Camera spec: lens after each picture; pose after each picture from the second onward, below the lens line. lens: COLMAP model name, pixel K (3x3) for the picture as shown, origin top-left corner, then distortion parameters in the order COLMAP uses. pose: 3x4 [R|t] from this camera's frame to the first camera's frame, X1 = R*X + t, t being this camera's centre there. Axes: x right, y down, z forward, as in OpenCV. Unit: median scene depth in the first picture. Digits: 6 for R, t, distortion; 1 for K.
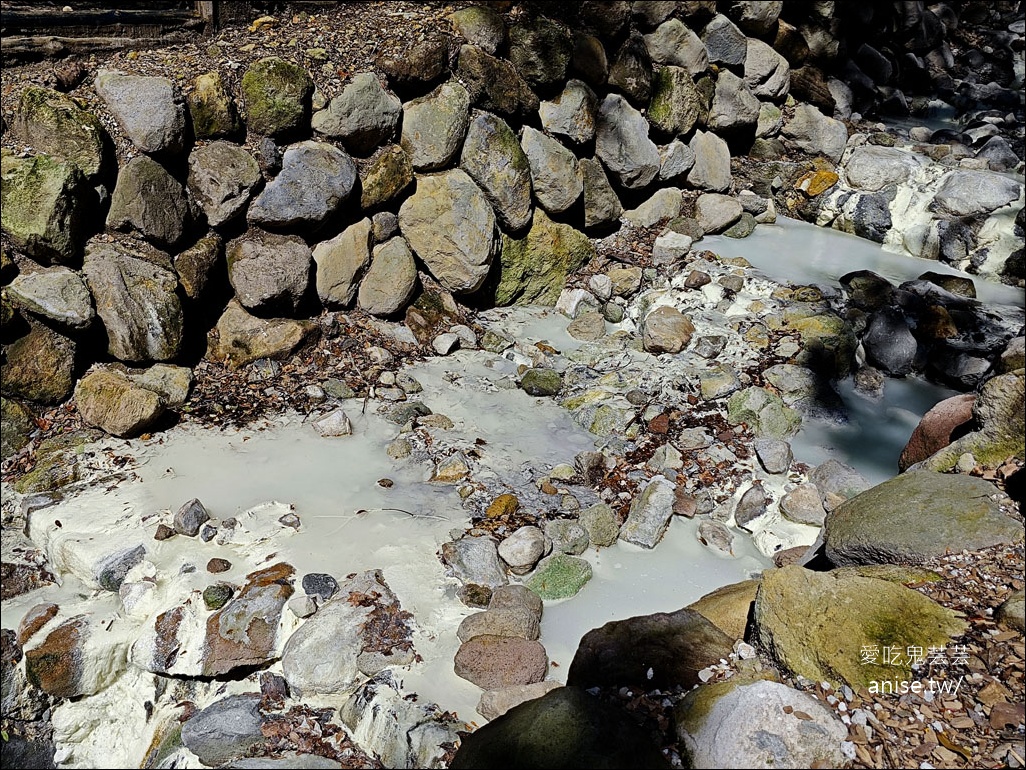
lens RADIAL K [[952.3, 0, 513.0], [0, 952.3, 384.6], [0, 0, 1]] dist [0.045121, 0.000000]
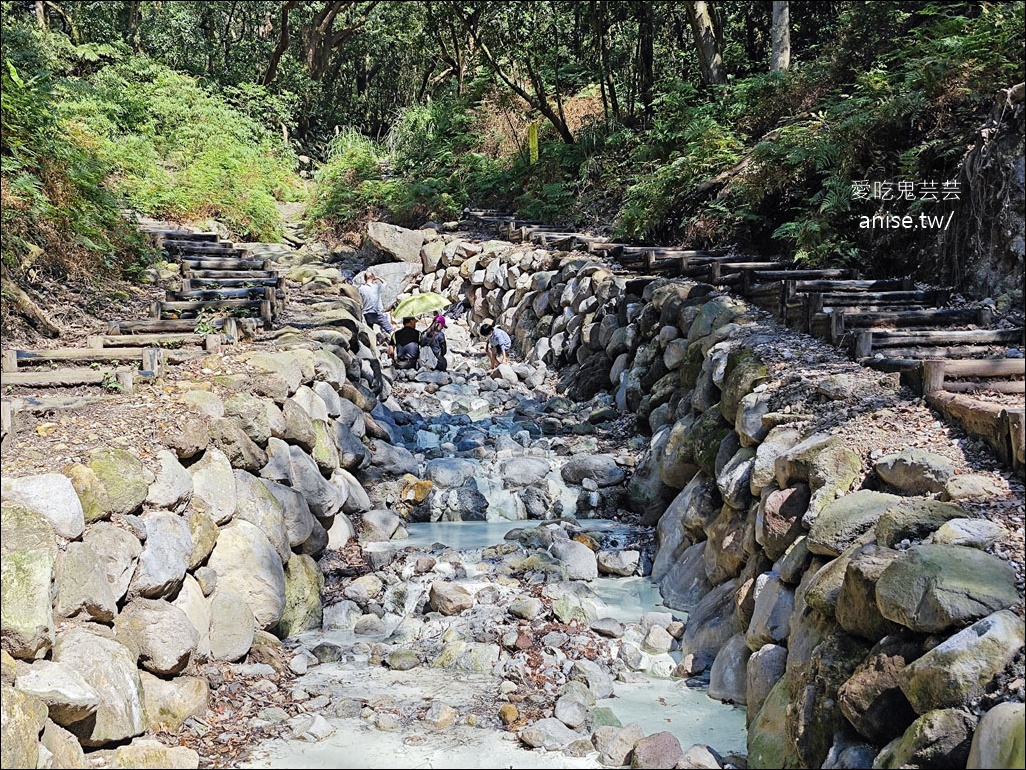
lens RADIAL K [[1056.0, 0, 512.5], [0, 1056.0, 386.0], [0, 0, 1]] dist [0.041969, 0.000000]
pose [[0.716532, -0.139422, 0.683479, -0.734425], [0.403058, 0.882451, -0.242539, 0.072858], [-0.569321, 0.449269, 0.688499, -0.111492]]
